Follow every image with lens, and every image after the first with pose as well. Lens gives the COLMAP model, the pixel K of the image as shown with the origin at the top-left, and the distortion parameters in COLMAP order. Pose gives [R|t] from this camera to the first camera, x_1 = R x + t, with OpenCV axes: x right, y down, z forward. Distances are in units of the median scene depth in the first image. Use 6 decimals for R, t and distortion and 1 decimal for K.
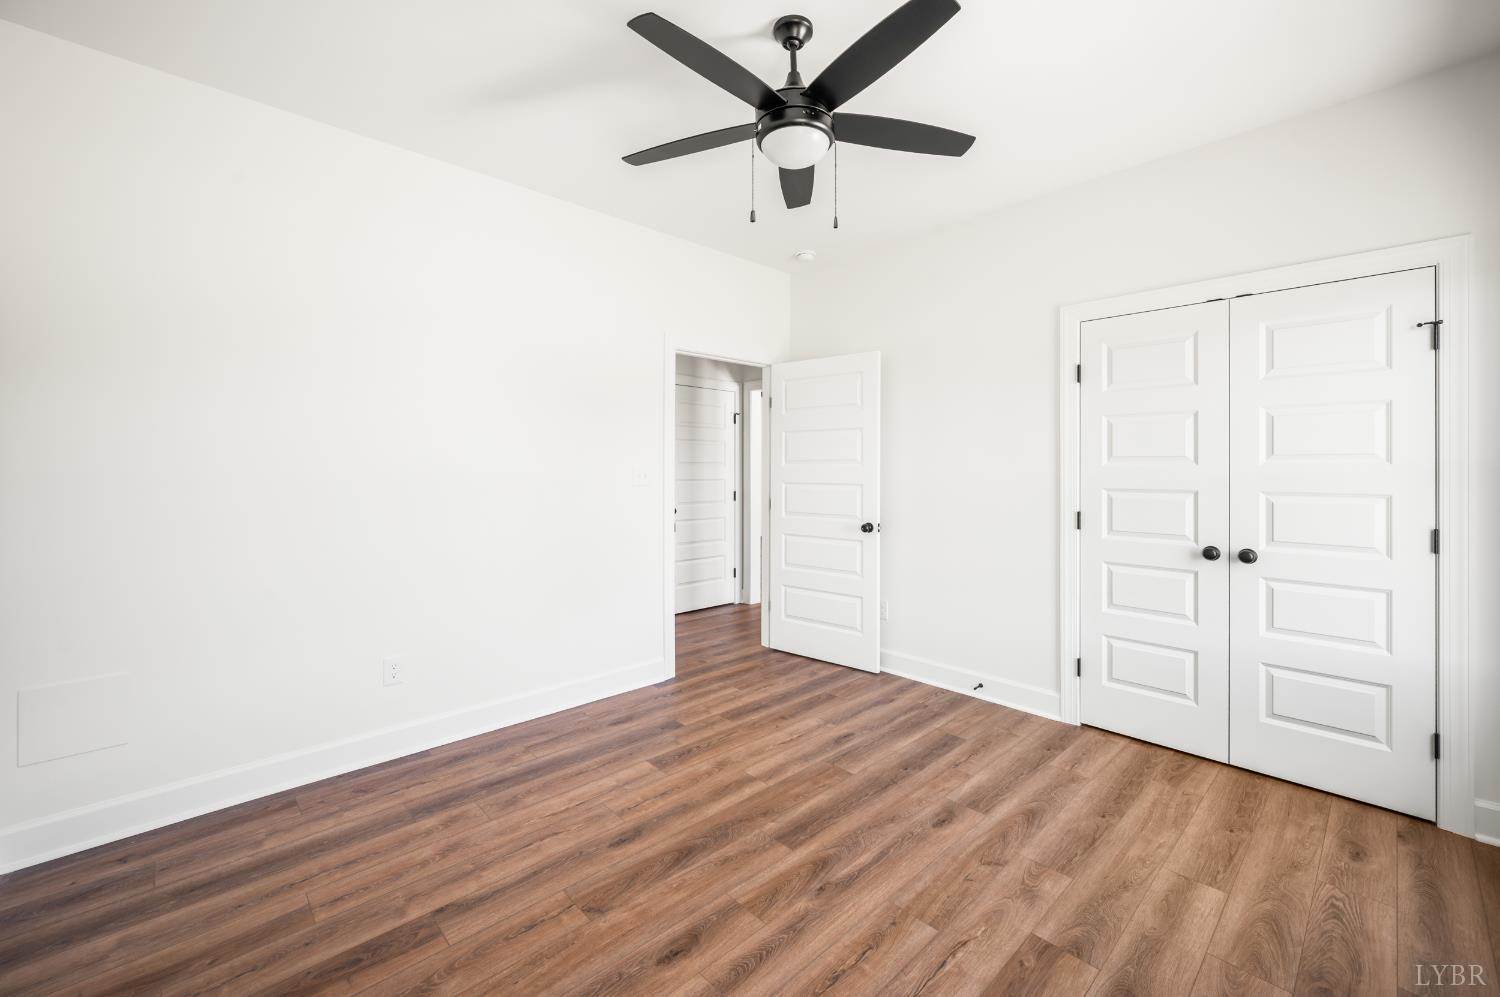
lens RADIAL K [[600.9, 0, 747.7], [0, 600.9, 467.8], [0, 0, 1]] dist [-0.000220, -0.000064]
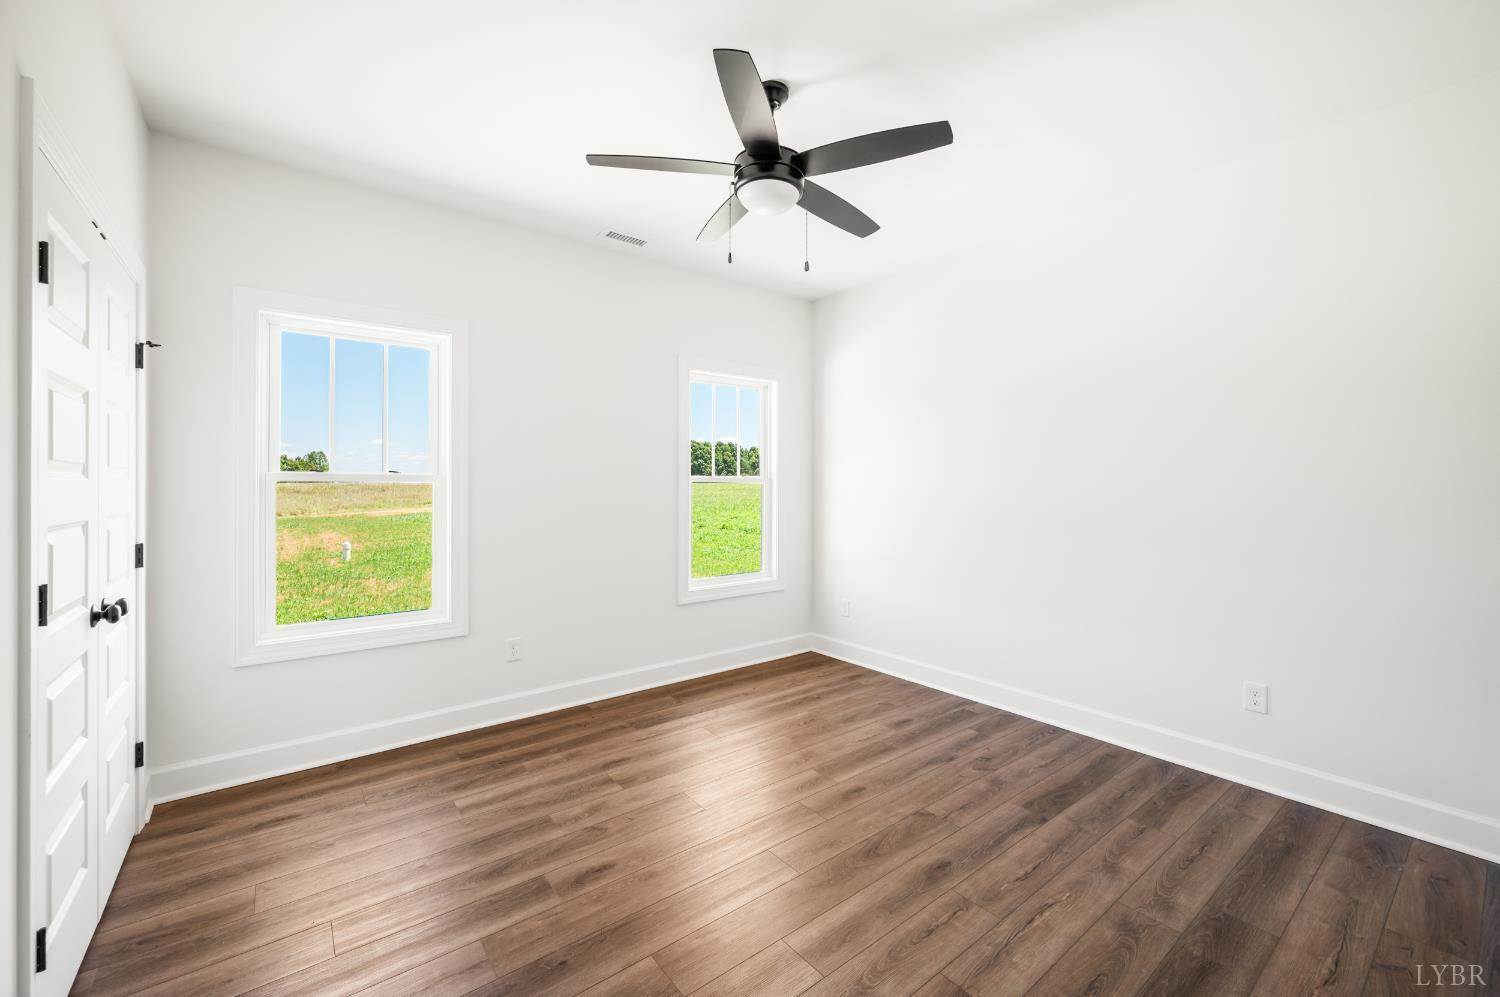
lens RADIAL K [[605.9, 0, 750.1], [0, 605.9, 479.0], [0, 0, 1]] dist [0.000653, 0.000153]
pose [[-0.996295, 0.000055, 0.085998, 0.021963], [-0.001255, 0.999884, -0.015180, 0.006692], [-0.085989, -0.015231, -0.996180, 2.852636]]
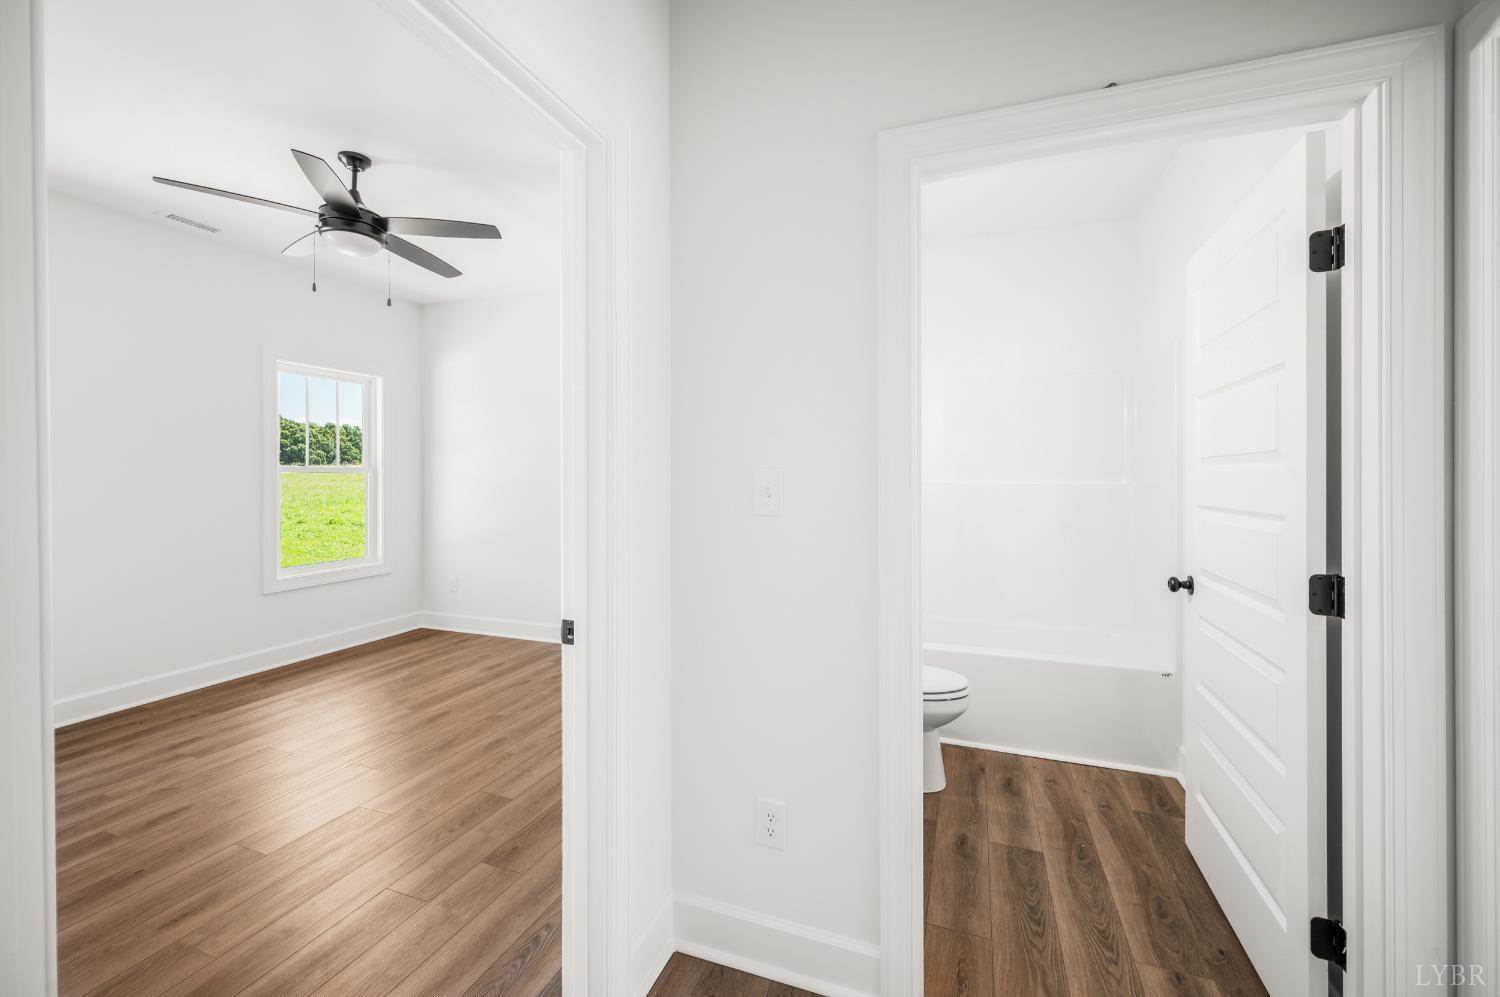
lens RADIAL K [[605.9, 0, 750.1], [0, 605.9, 479.0], [0, 0, 1]] dist [0.000653, 0.000153]
pose [[-0.892257, 0.000383, -0.451528, -0.137385], [0.000330, 1.000000, 0.000195, 0.015694], [0.451528, 0.000025, -0.892257, 3.559199]]
